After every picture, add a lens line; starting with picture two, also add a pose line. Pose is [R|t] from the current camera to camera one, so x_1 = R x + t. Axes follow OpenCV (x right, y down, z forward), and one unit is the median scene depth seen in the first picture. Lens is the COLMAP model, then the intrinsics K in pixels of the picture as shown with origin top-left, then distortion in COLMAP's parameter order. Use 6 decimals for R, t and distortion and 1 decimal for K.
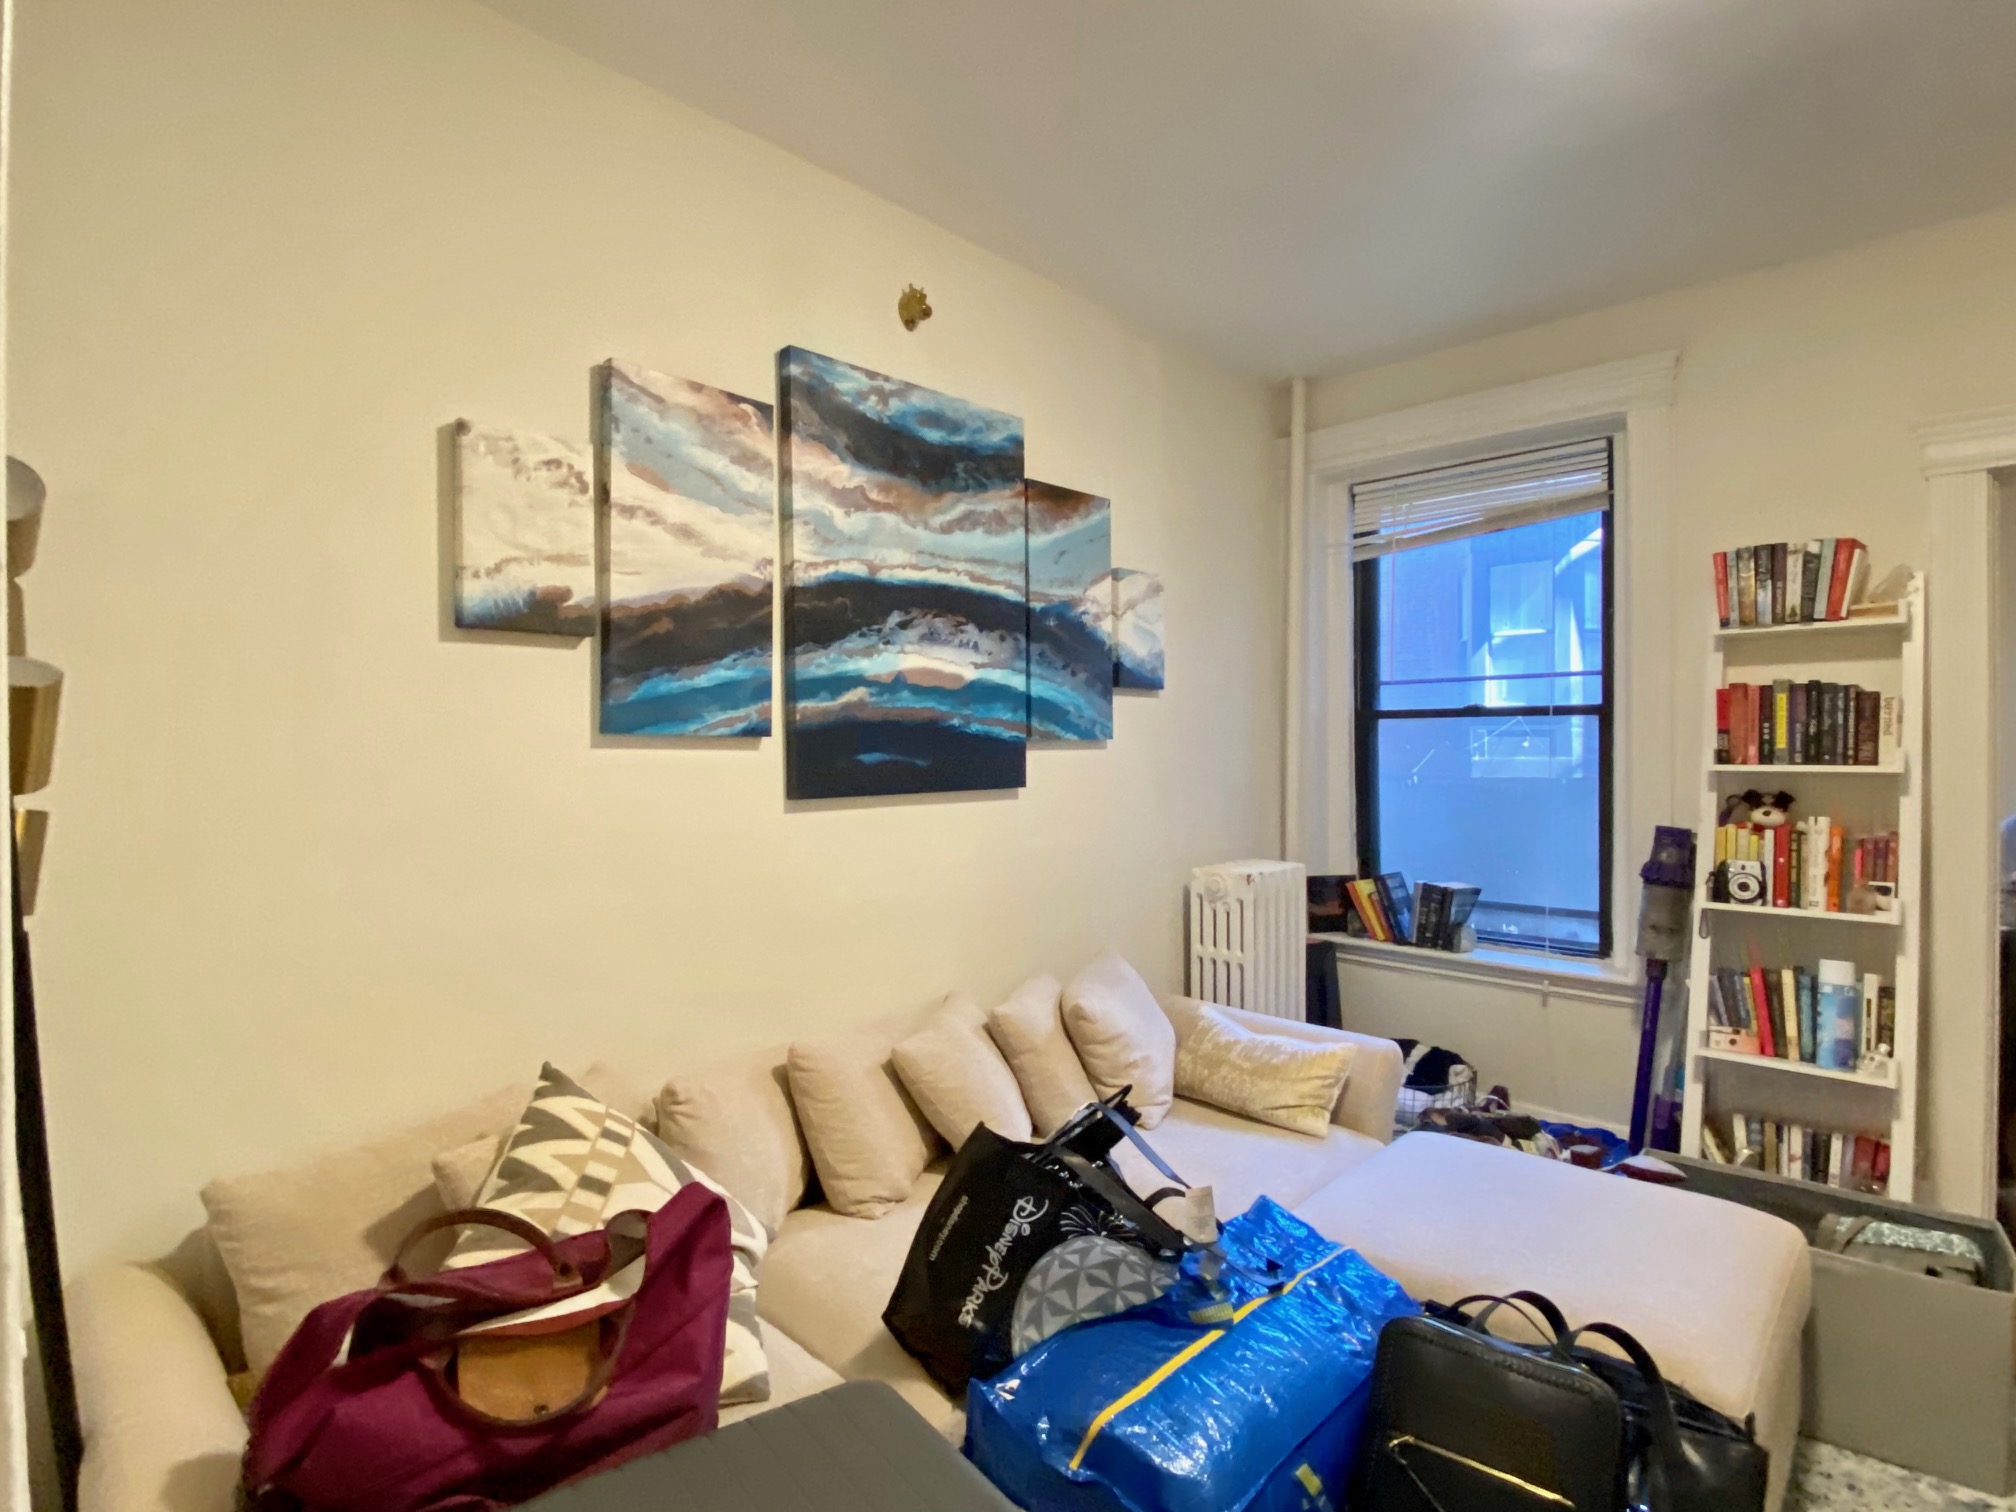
lens RADIAL K [[1039.9, 0, 965.8], [0, 1039.9, 760.6], [0, 0, 1]] dist [0.031807, -0.028686]
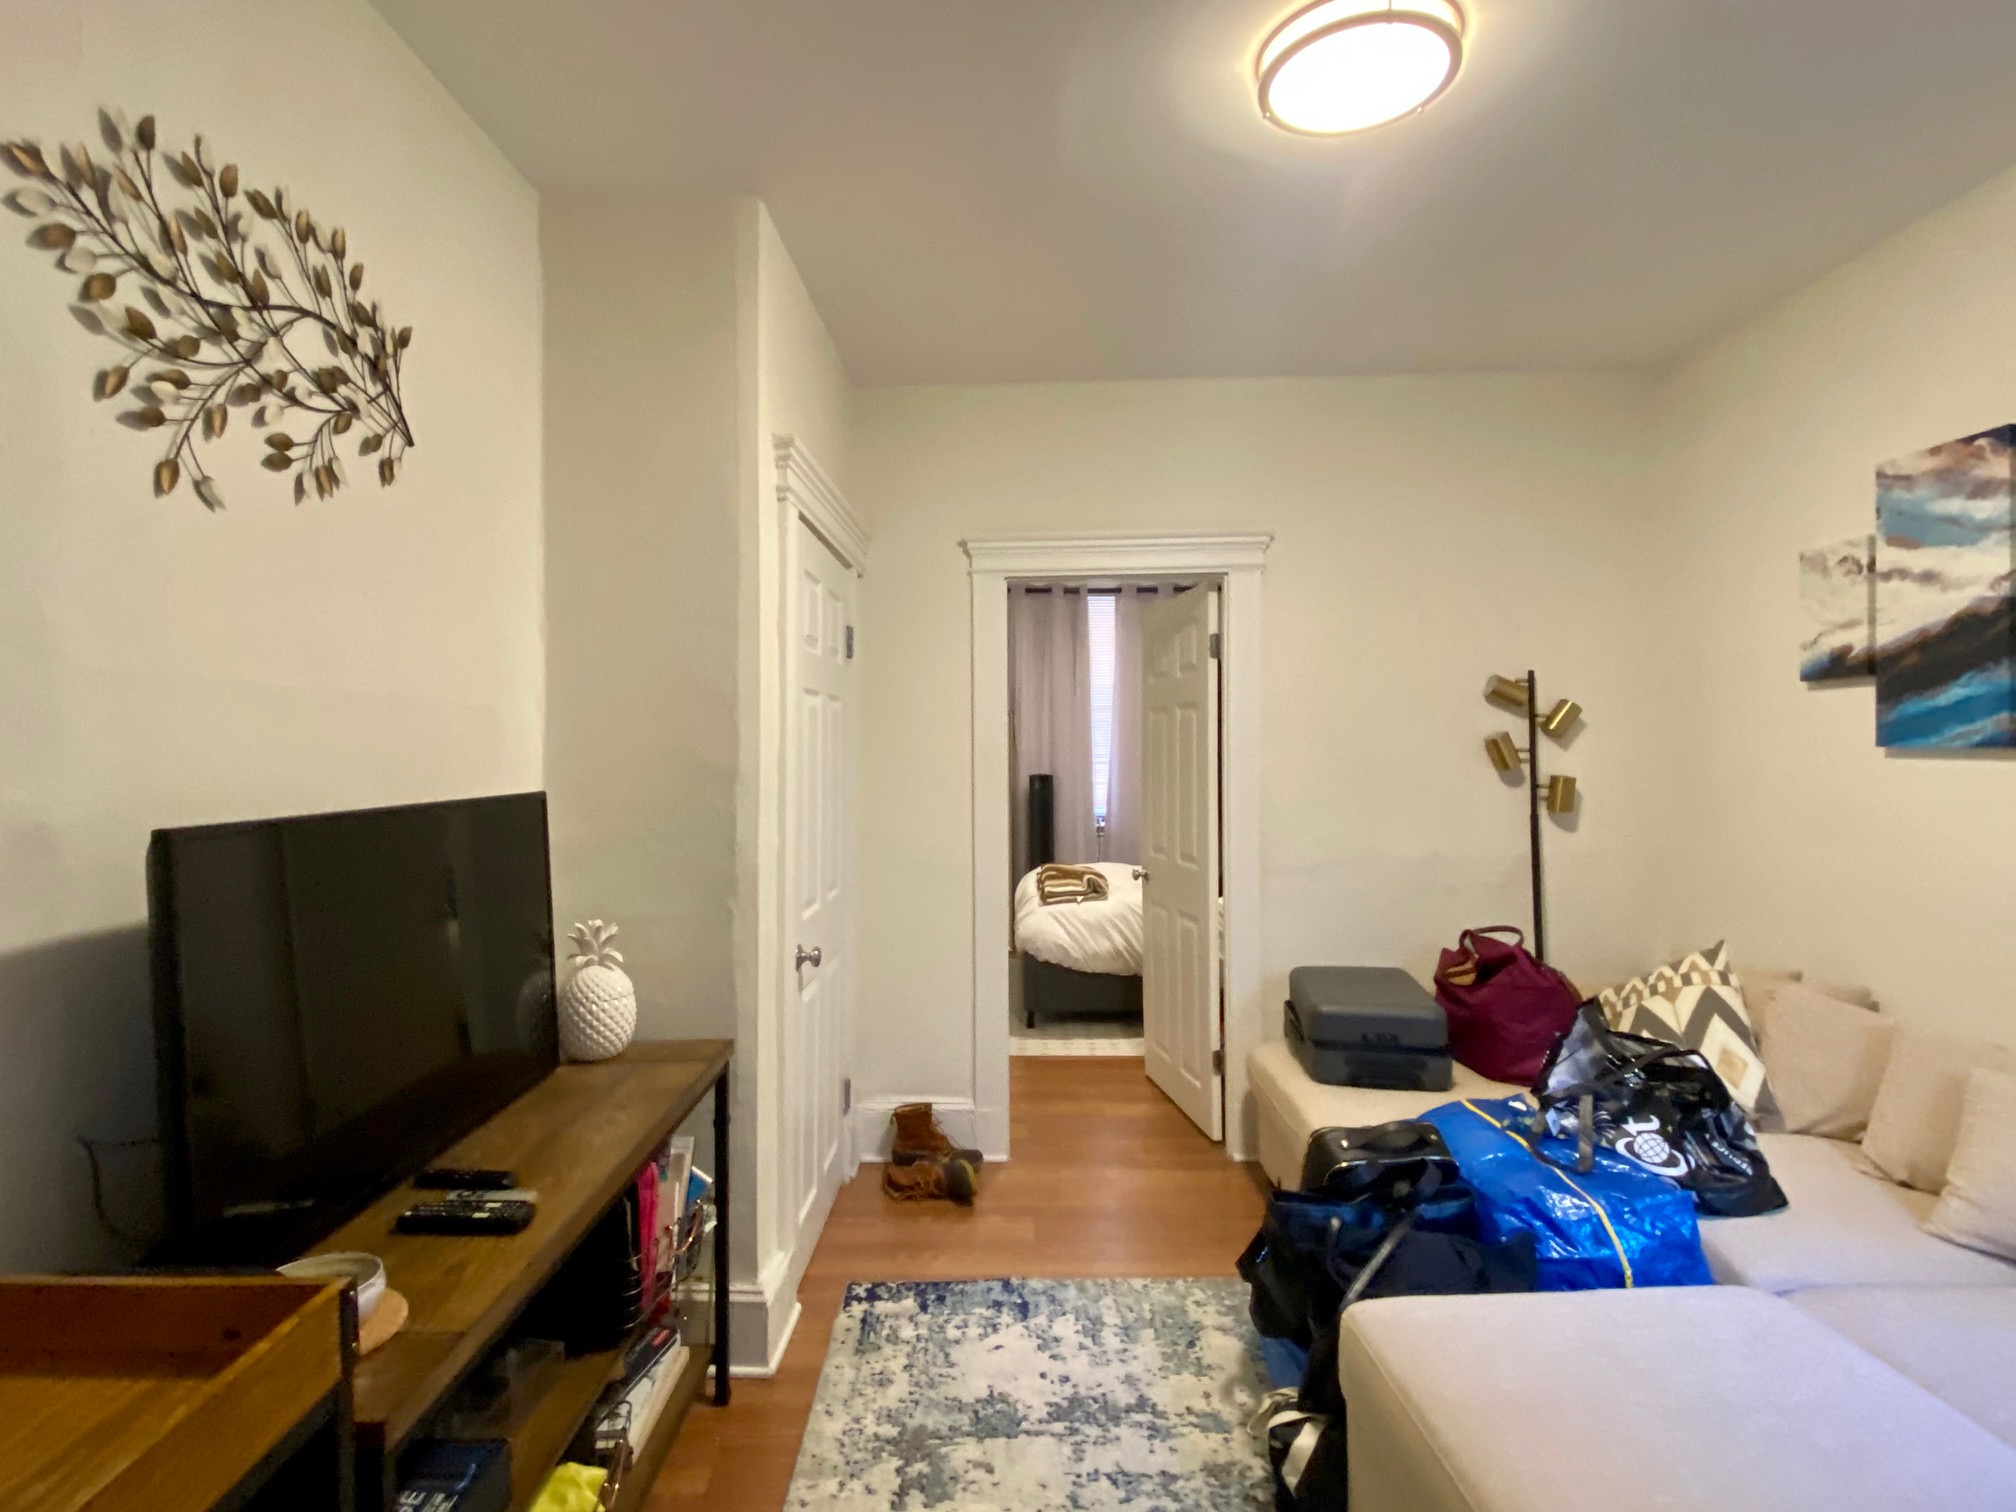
lens RADIAL K [[1039.9, 0, 1009.5], [0, 1039.9, 742.2], [0, 0, 1]] dist [0.031807, -0.028686]
pose [[-0.703718, -0.005615, -0.710457, 1.162043], [-0.004609, 0.999984, -0.003337, -0.019285], [0.710465, 0.000926, -0.703732, 0.970837]]
